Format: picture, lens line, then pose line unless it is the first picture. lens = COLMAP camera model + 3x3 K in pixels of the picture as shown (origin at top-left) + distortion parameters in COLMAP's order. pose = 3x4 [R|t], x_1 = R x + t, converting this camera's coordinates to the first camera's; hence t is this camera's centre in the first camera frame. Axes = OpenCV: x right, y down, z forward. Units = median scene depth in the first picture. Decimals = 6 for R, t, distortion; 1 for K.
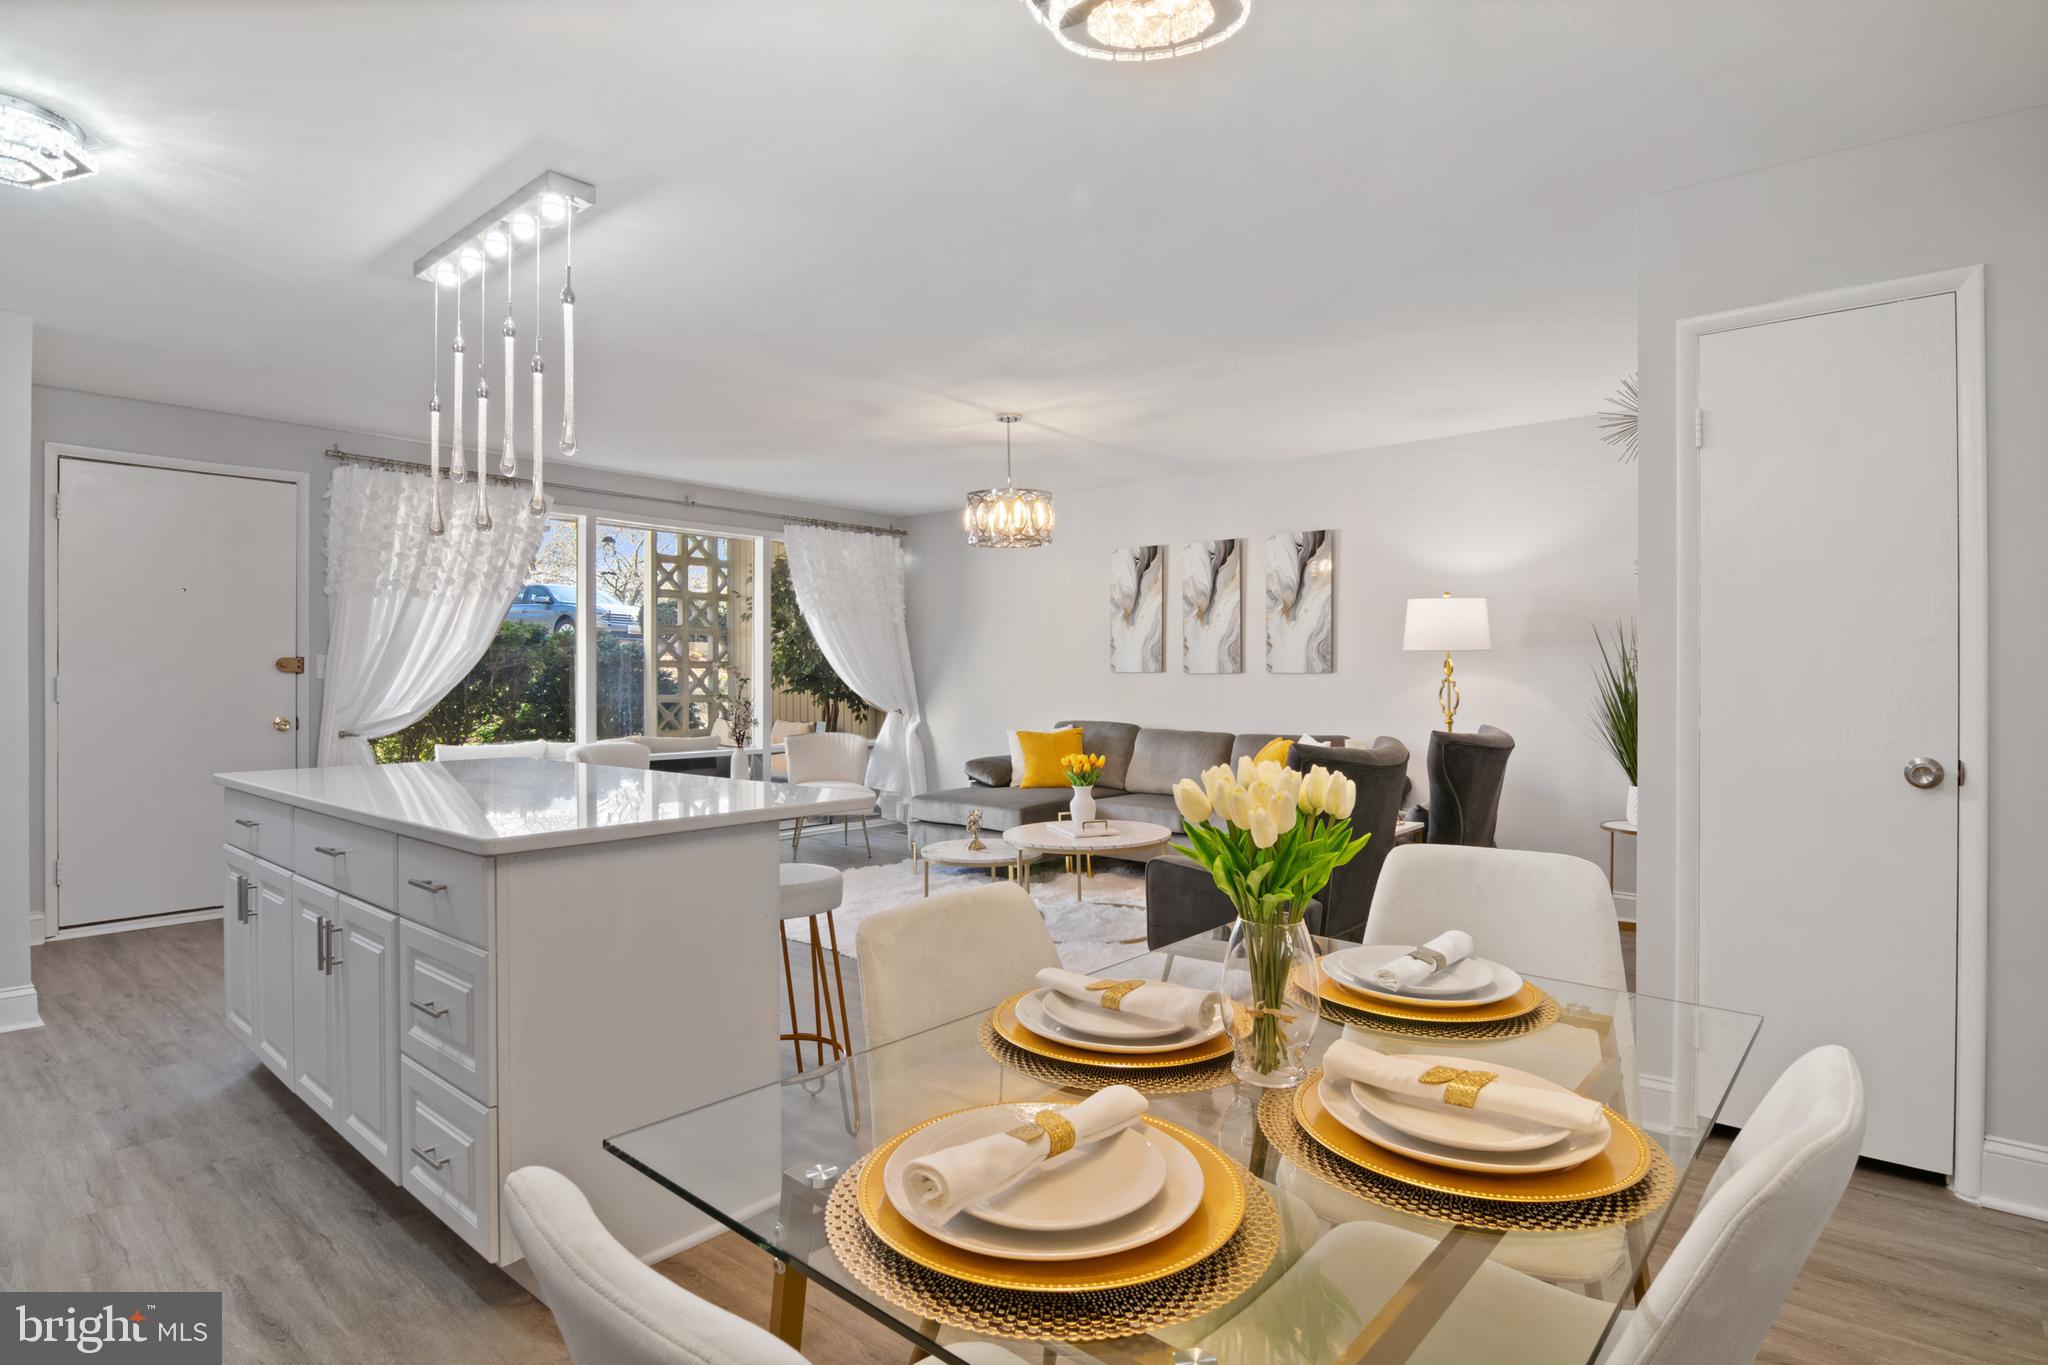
lens RADIAL K [[1048.7, 0, 1018.7], [0, 1048.7, 682.8], [0, 0, 1]] dist [-0.003622, -0.011506]
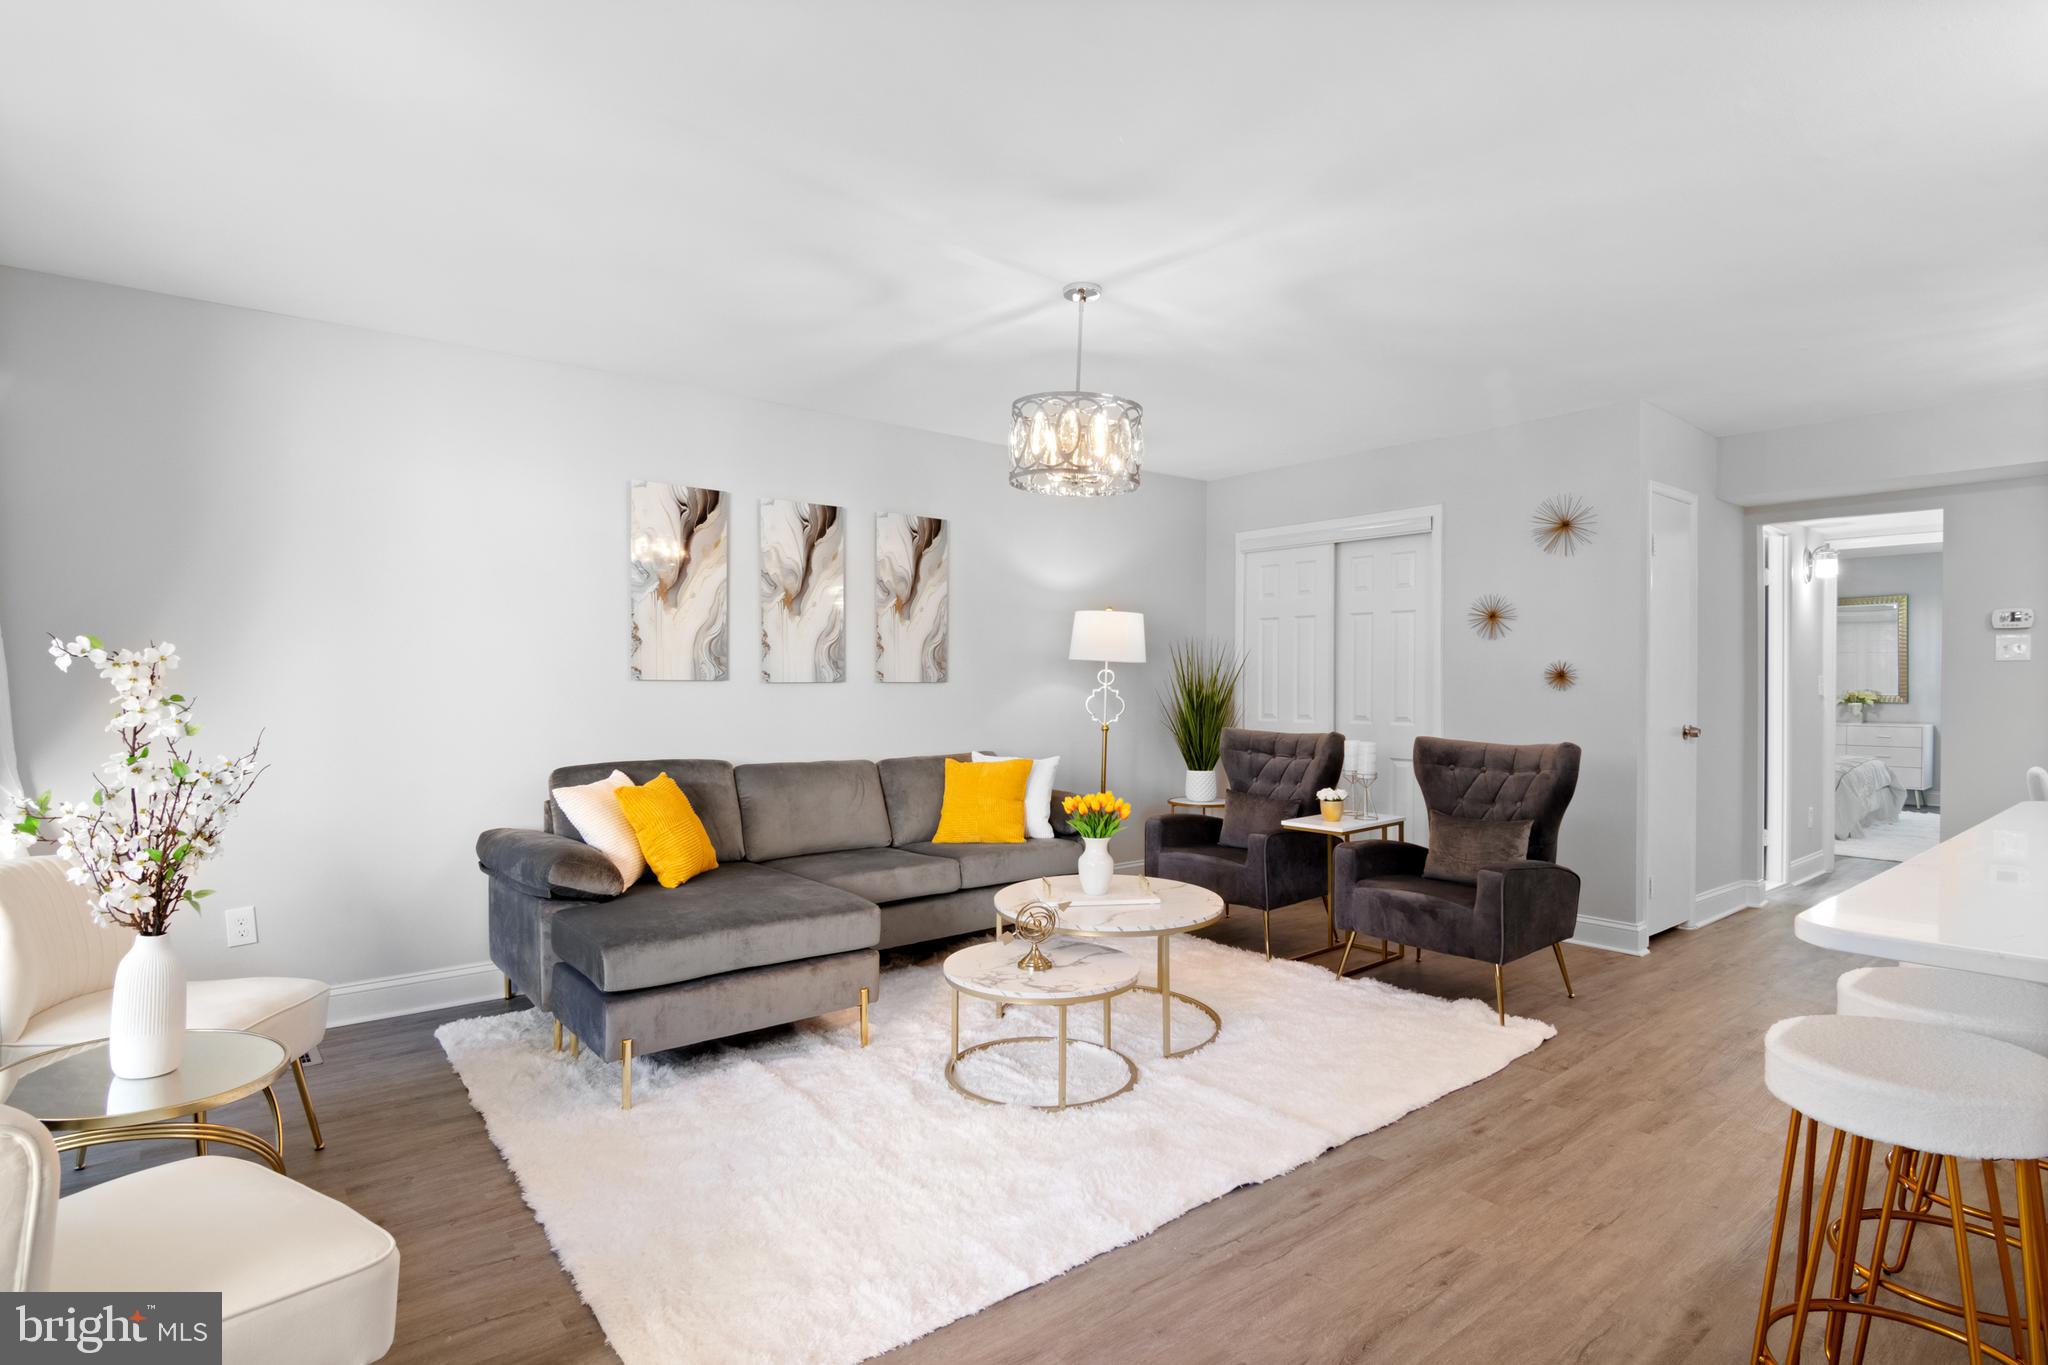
lens RADIAL K [[1048.7, 0, 1029.5], [0, 1048.7, 697.6], [0, 0, 1]] dist [-0.003622, -0.011506]
pose [[0.160124, -0.013734, 0.987001, -0.504319], [0.004430, 0.999903, 0.013194, -0.007217], [-0.987087, 0.002259, 0.160169, 0.705784]]
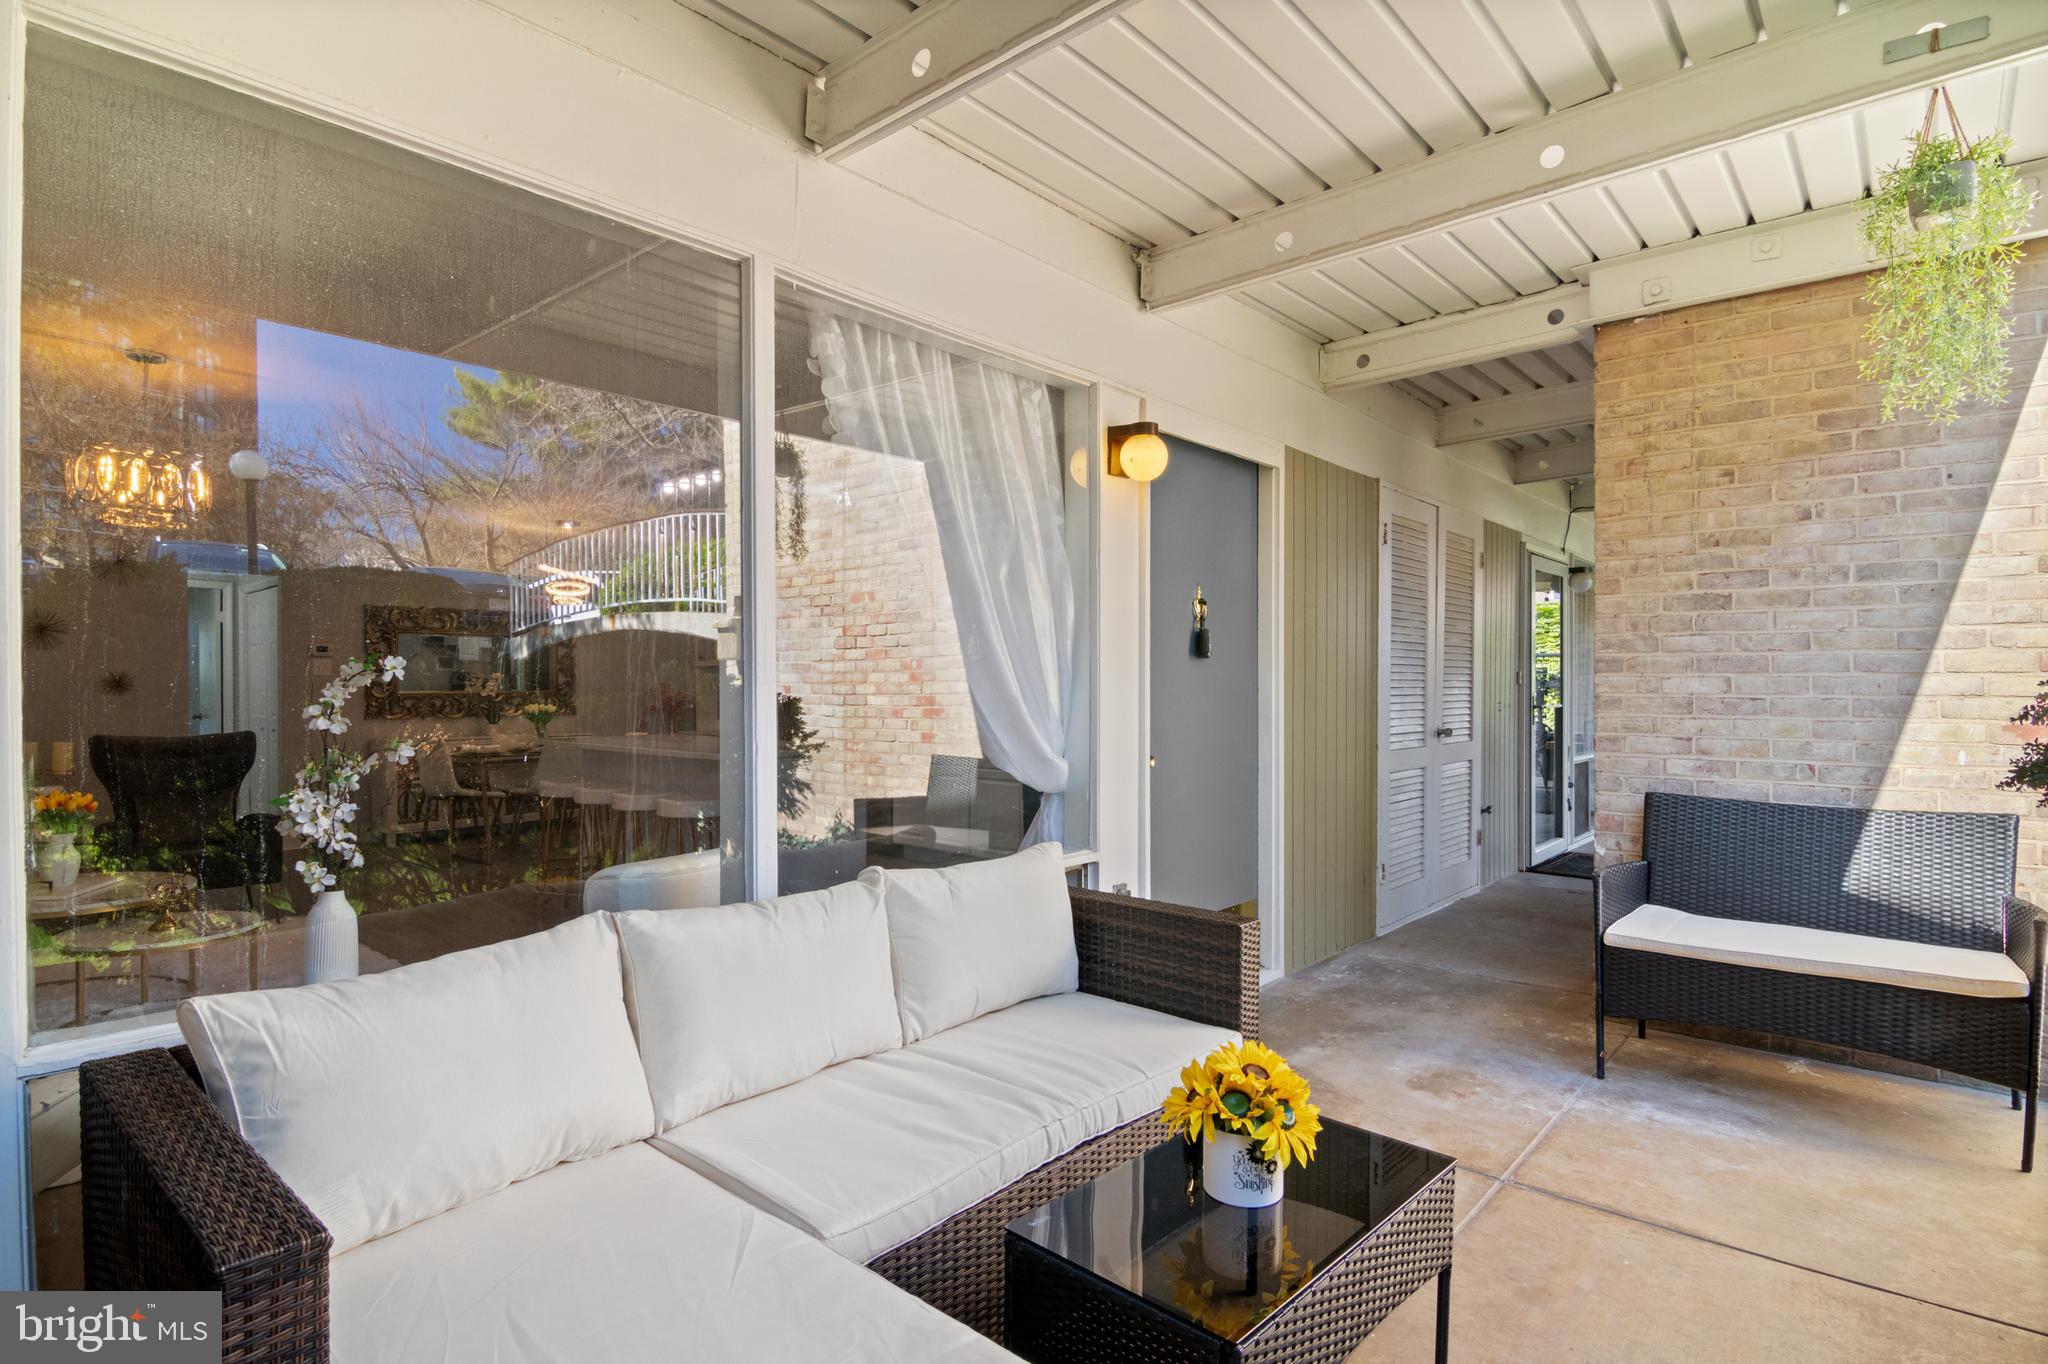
lens RADIAL K [[1048.7, 0, 1023.4], [0, 1048.7, 689.0], [0, 0, 1]] dist [-0.003622, -0.011506]
pose [[-0.999950, 0.003049, 0.009504, -0.500762], [0.003092, 0.999985, 0.004543, -0.007739], [-0.009490, 0.004572, -0.999945, 1.339211]]
